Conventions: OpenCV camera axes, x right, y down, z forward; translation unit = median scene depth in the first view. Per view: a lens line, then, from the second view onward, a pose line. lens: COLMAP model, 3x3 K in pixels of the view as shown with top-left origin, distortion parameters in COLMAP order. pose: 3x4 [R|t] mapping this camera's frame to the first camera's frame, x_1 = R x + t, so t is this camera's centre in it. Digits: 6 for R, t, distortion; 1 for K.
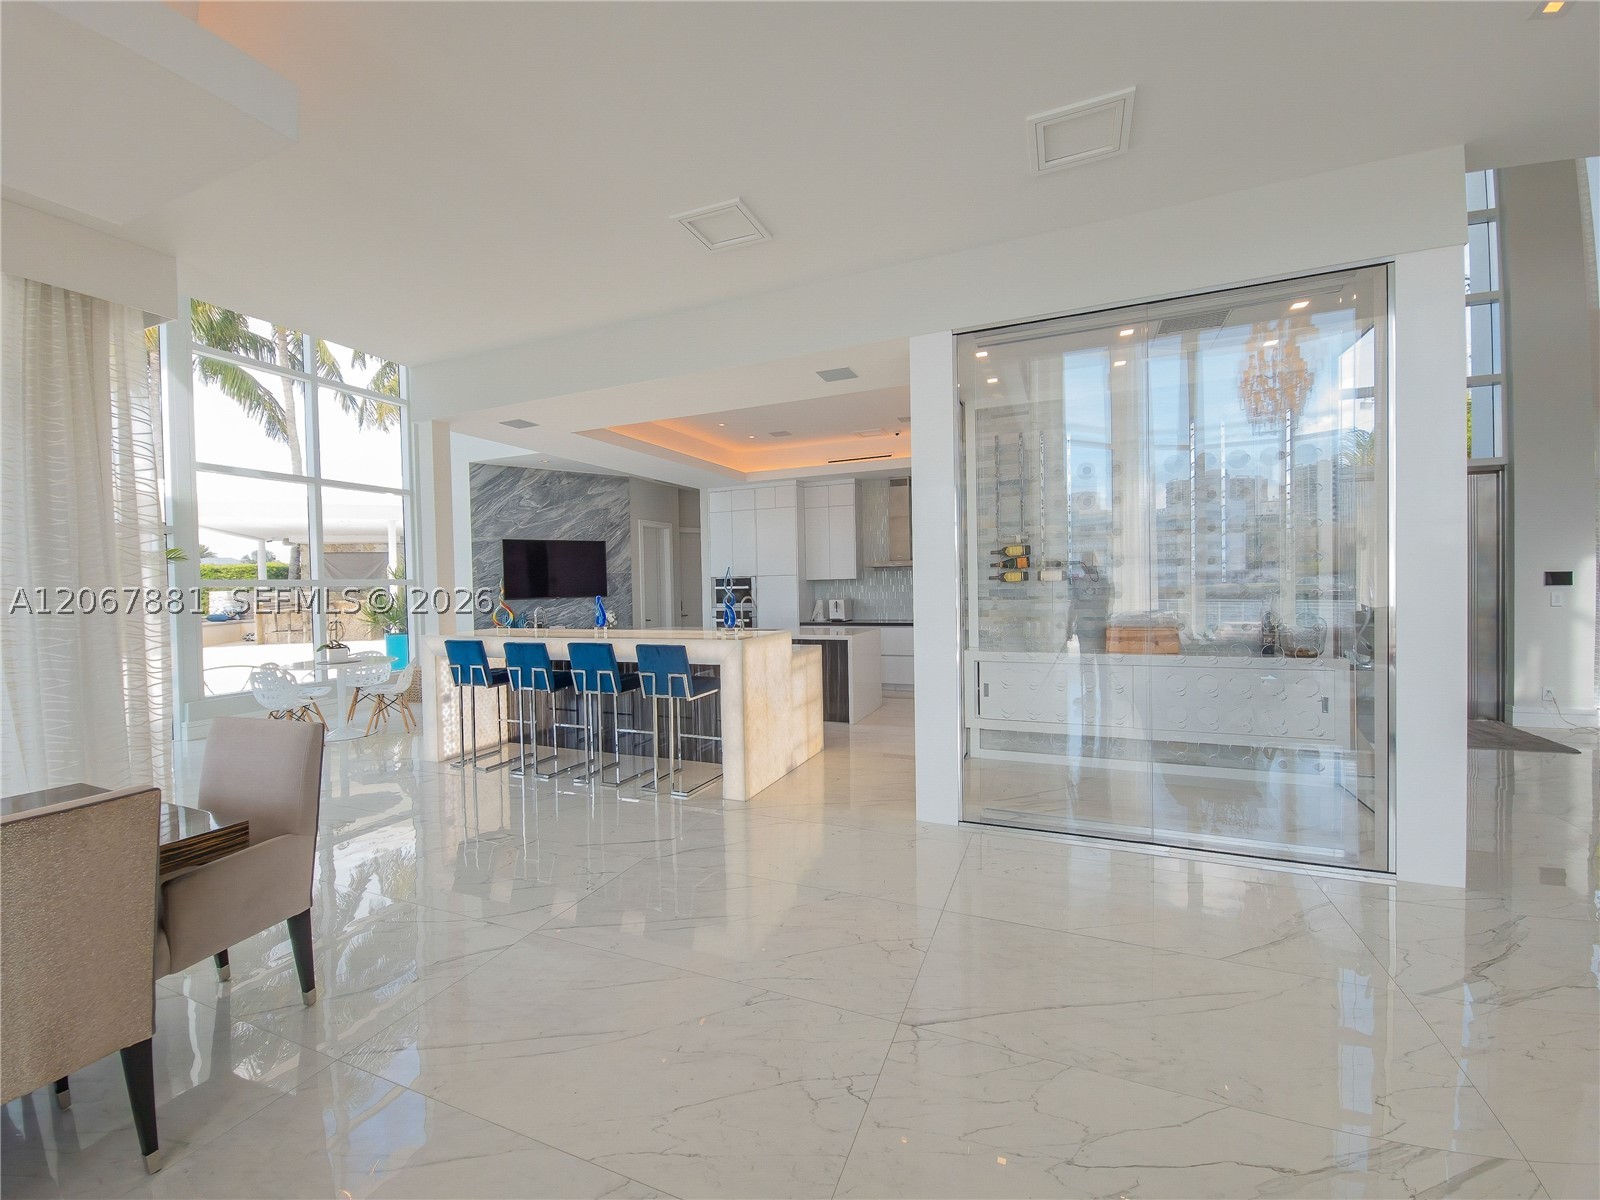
lens RADIAL K [[649.7, 0, 795.0], [0, 649.7, 596.6], [0, 0, 1]] dist [0.003347, -0.004796]
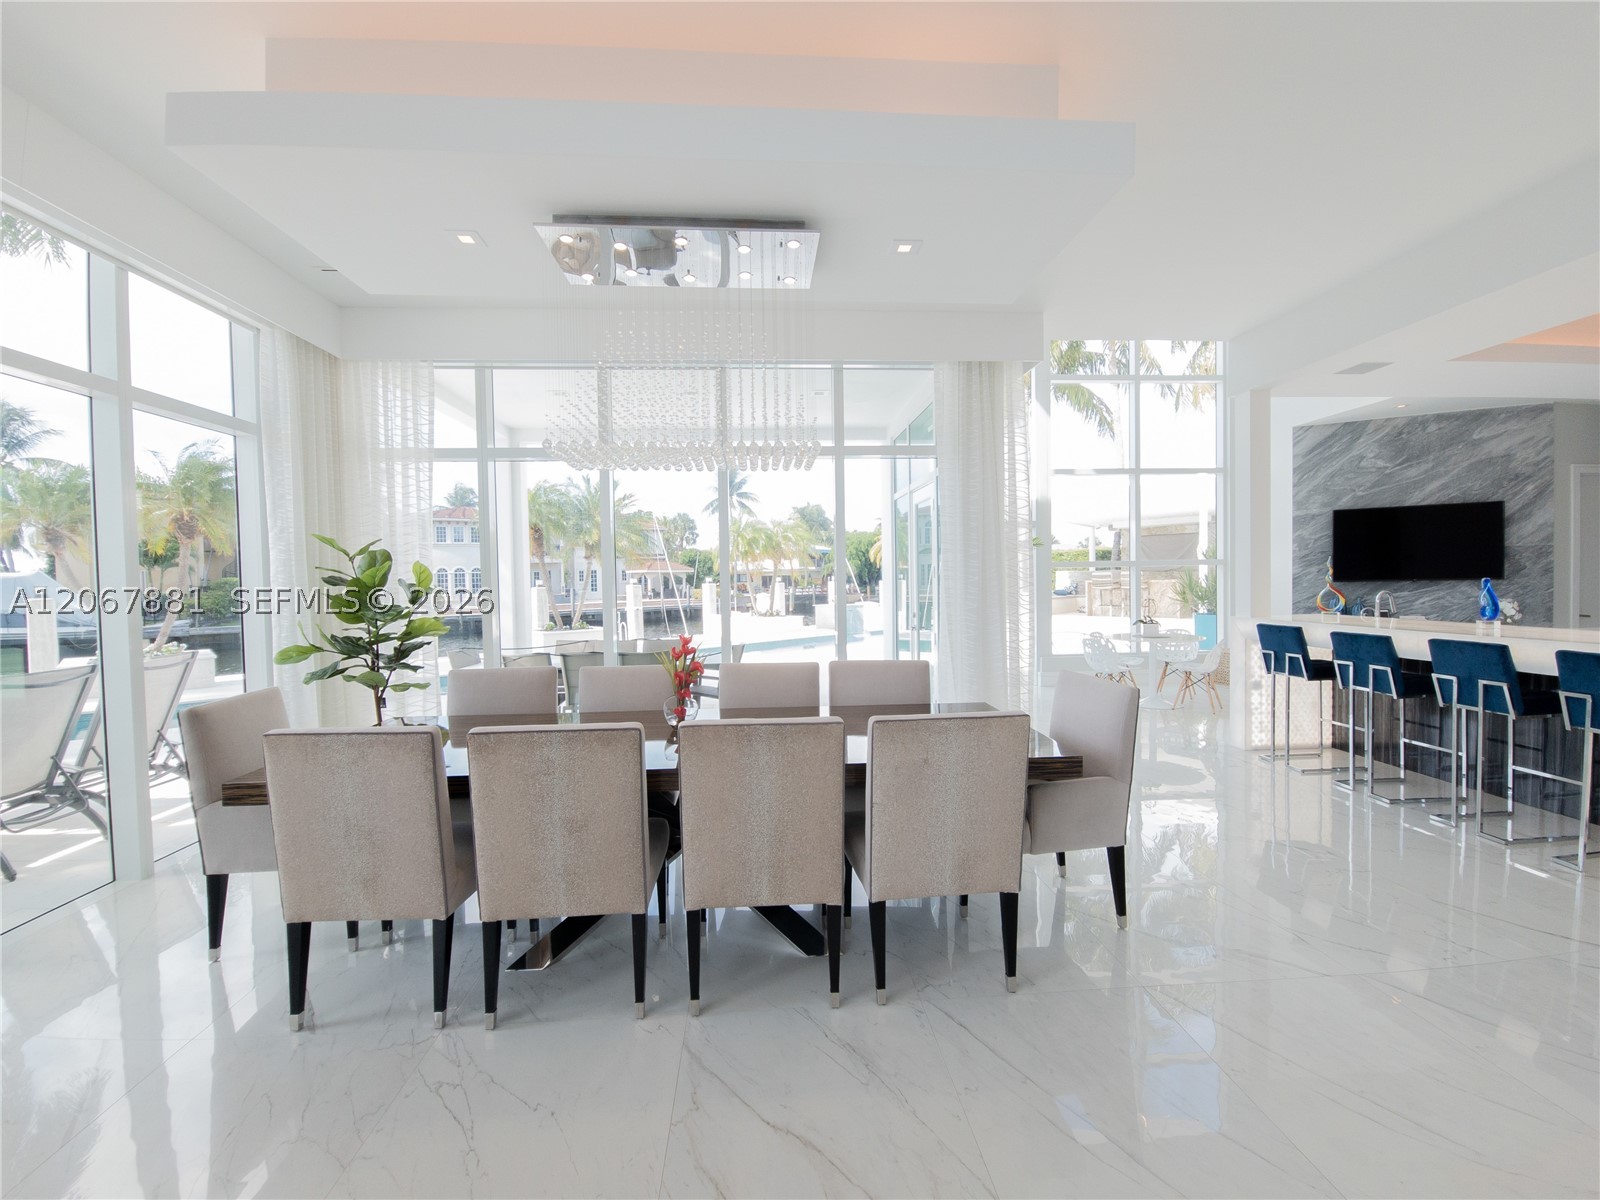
lens RADIAL K [[649.7, 0, 795.8], [0, 649.7, 595.7], [0, 0, 1]] dist [0.003347, -0.004796]
pose [[0.442696, 0.035832, -0.895955, 0.007871], [-0.008781, 0.999327, 0.035628, -0.000906], [0.896629, -0.007905, 0.442713, -0.016068]]
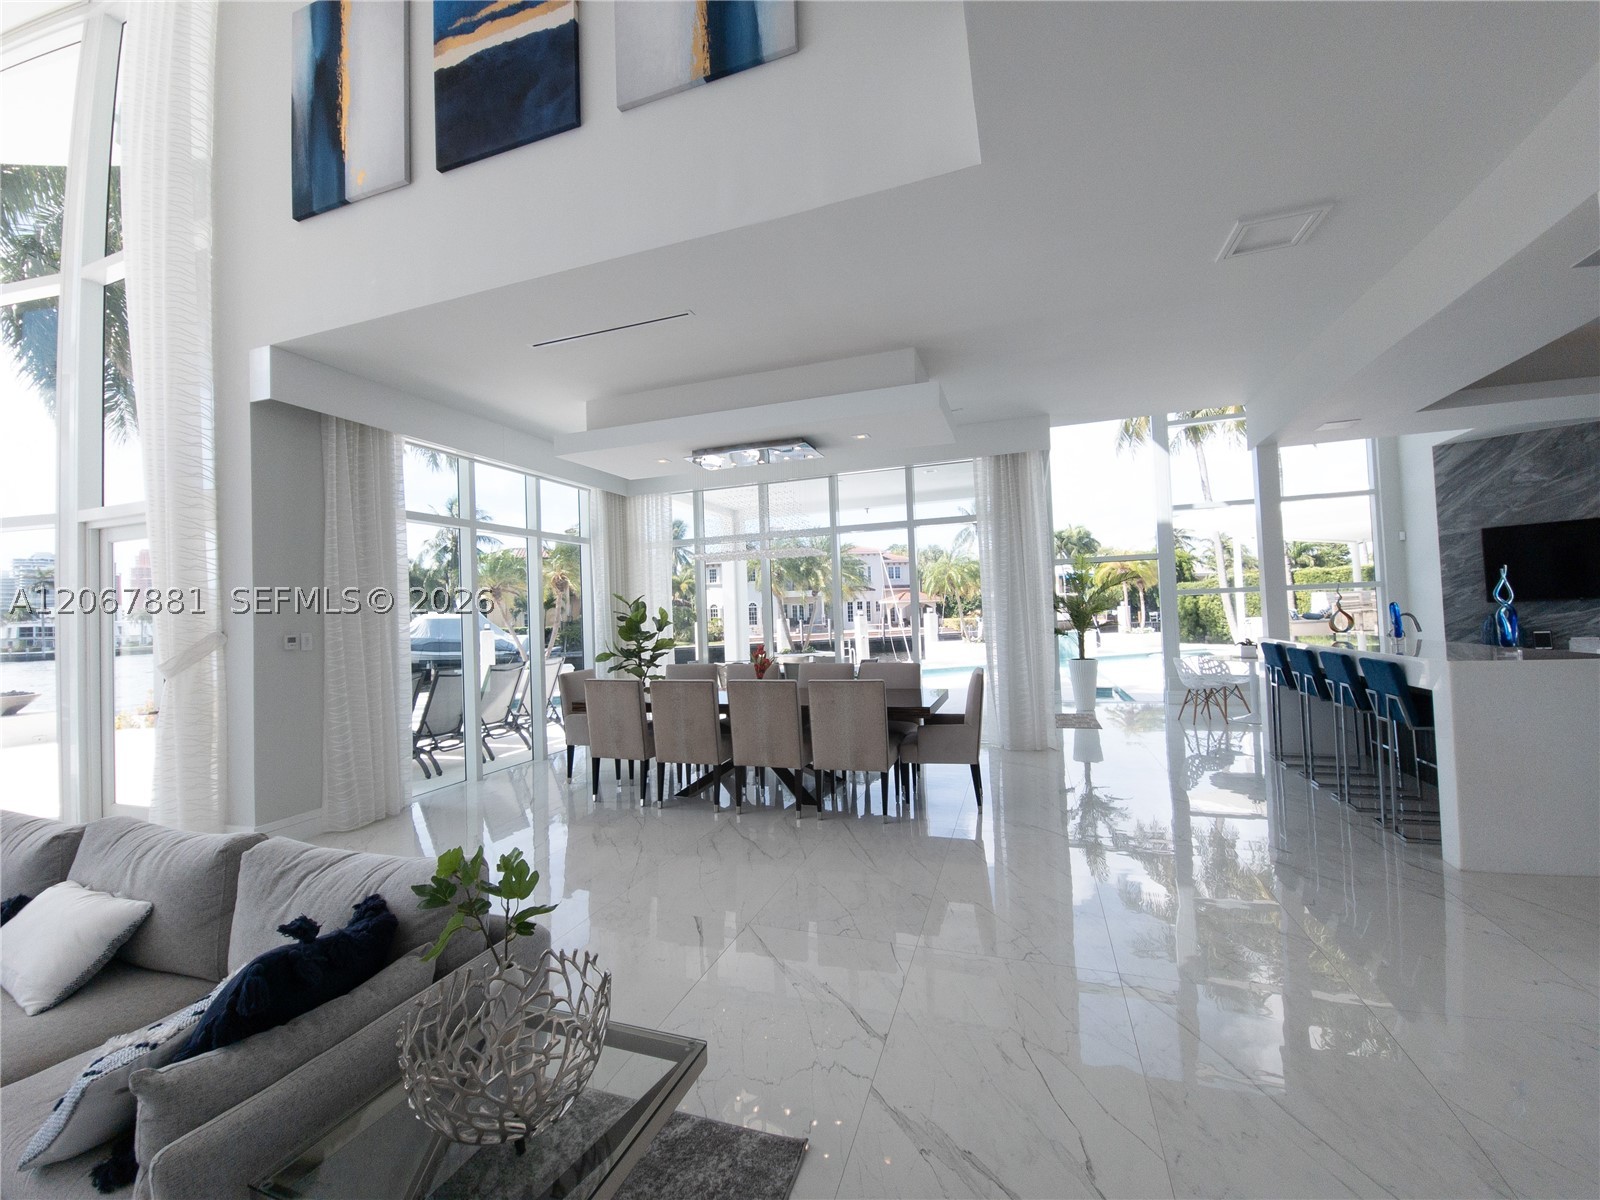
lens RADIAL K [[649.7, 0, 796.0], [0, 649.7, 597.5], [0, 0, 1]] dist [0.003347, -0.004796]
pose [[0.054213, -0.010143, -0.998478, 0.652426], [0.016882, 0.999815, -0.009240, -0.016361], [0.998387, -0.016355, 0.054375, 0.177156]]
